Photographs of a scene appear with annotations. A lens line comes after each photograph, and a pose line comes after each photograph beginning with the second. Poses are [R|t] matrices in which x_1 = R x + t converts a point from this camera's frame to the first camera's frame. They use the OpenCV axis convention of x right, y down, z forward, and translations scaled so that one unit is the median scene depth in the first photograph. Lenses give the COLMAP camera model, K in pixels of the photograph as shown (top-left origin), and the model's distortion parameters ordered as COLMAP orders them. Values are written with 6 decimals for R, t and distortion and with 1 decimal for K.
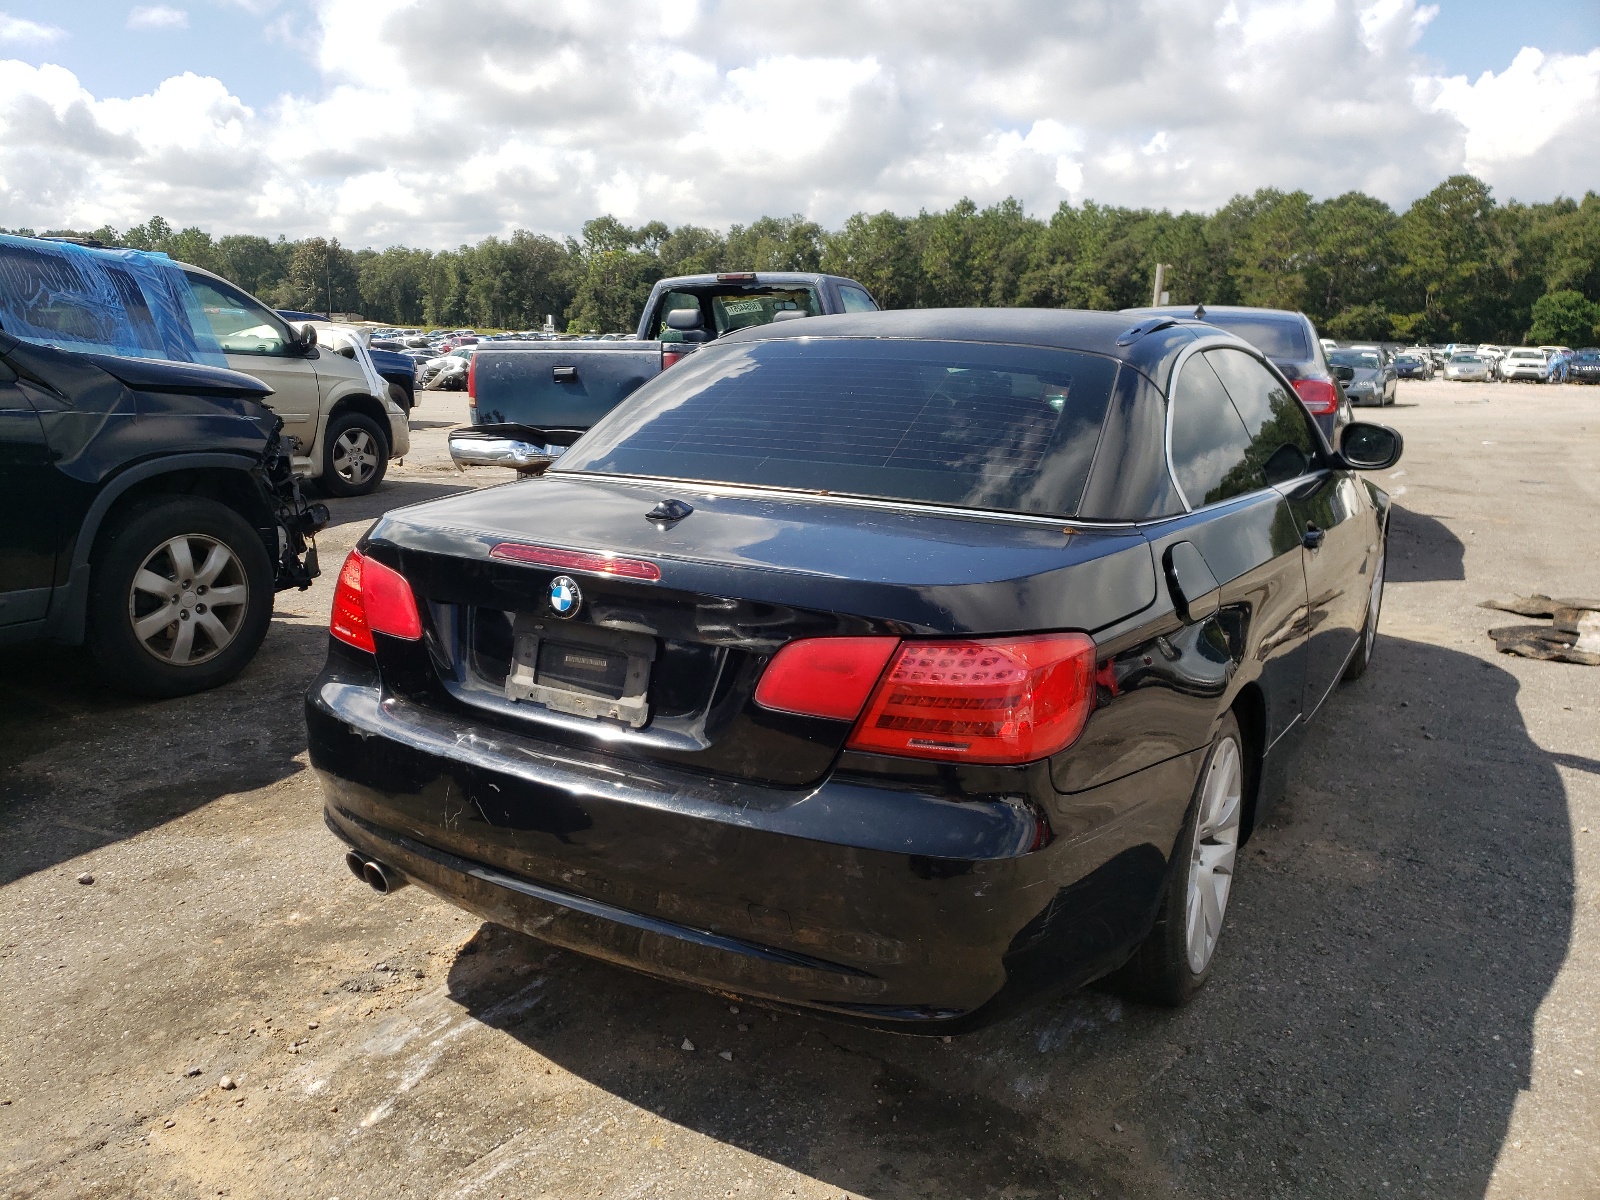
lens RADIAL K [[1221.1, 0, 744.3], [0, 1221.1, 599.7], [0, 0, 1]] dist [0.031737, -0.000907]
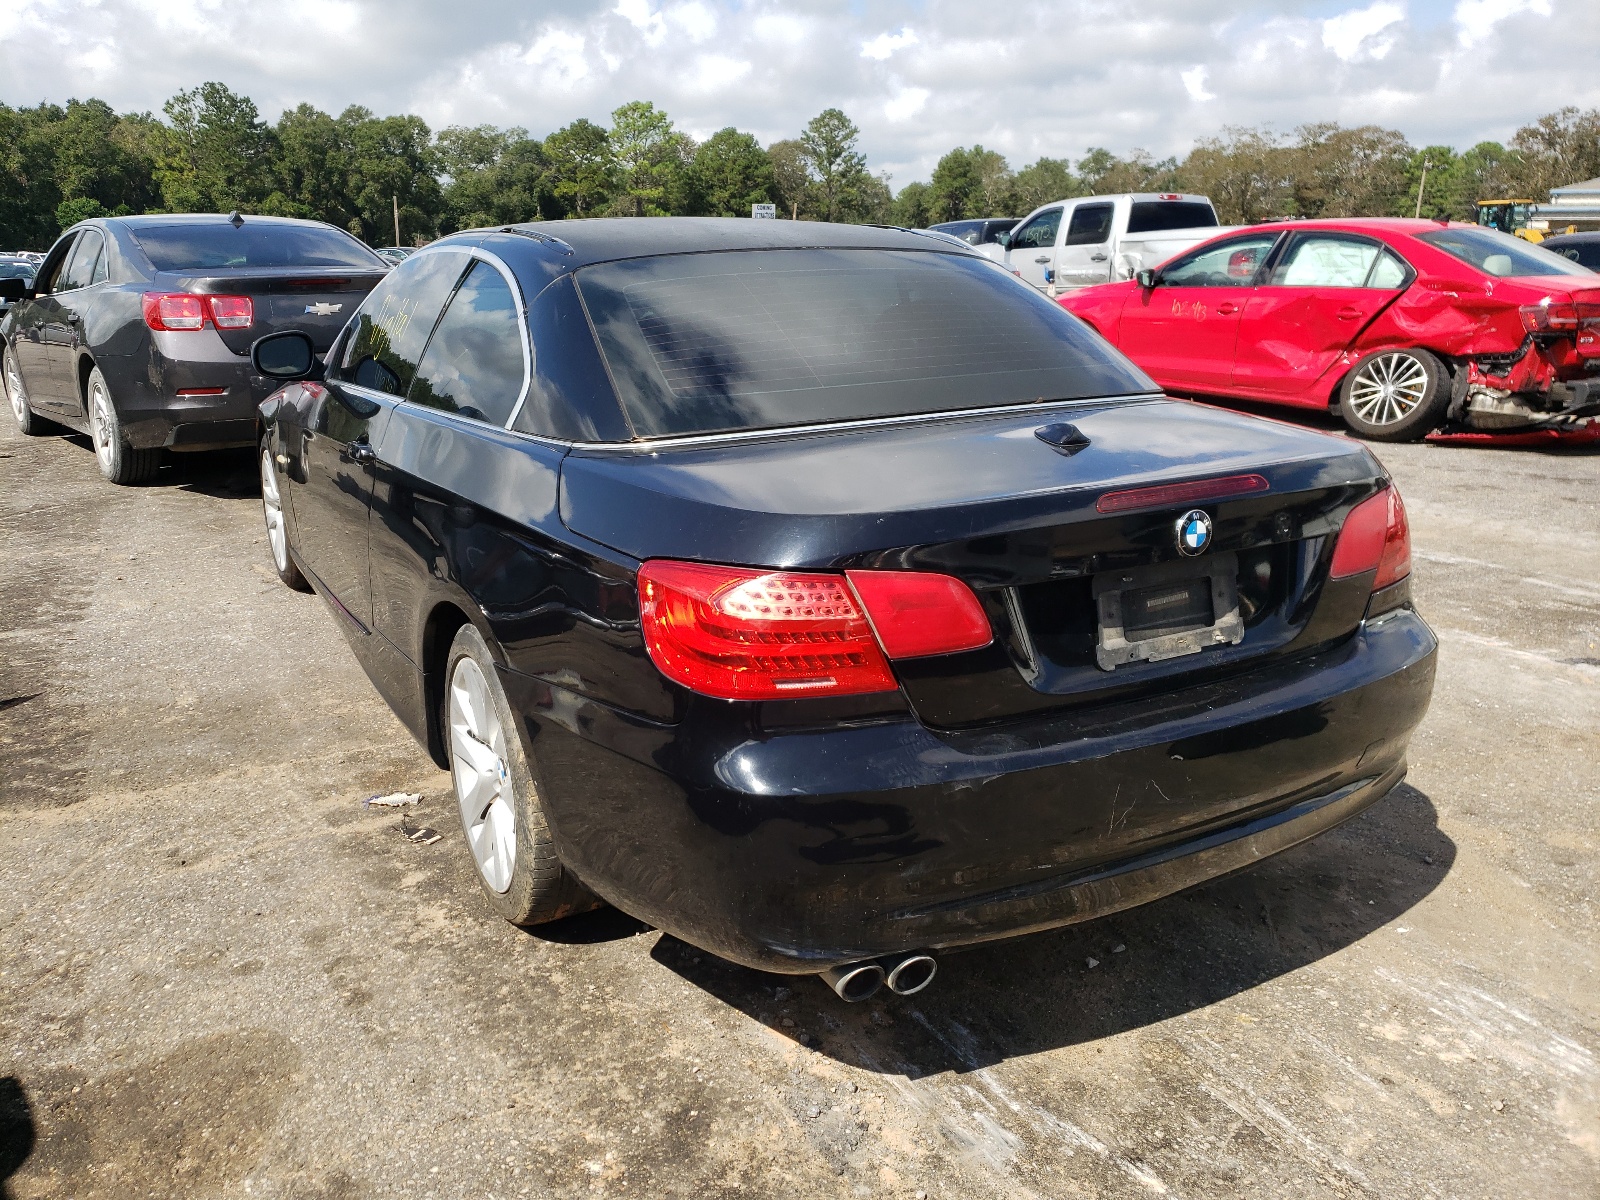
lens RADIAL K [[1221.1, 0, 744.3], [0, 1221.1, 599.7], [0, 0, 1]] dist [0.031737, -0.000907]
pose [[0.512131, -0.259058, 0.818908, -1.022002], [0.200480, 0.963149, 0.179311, -0.176198], [-0.835182, 0.072344, 0.545195, 0.722236]]
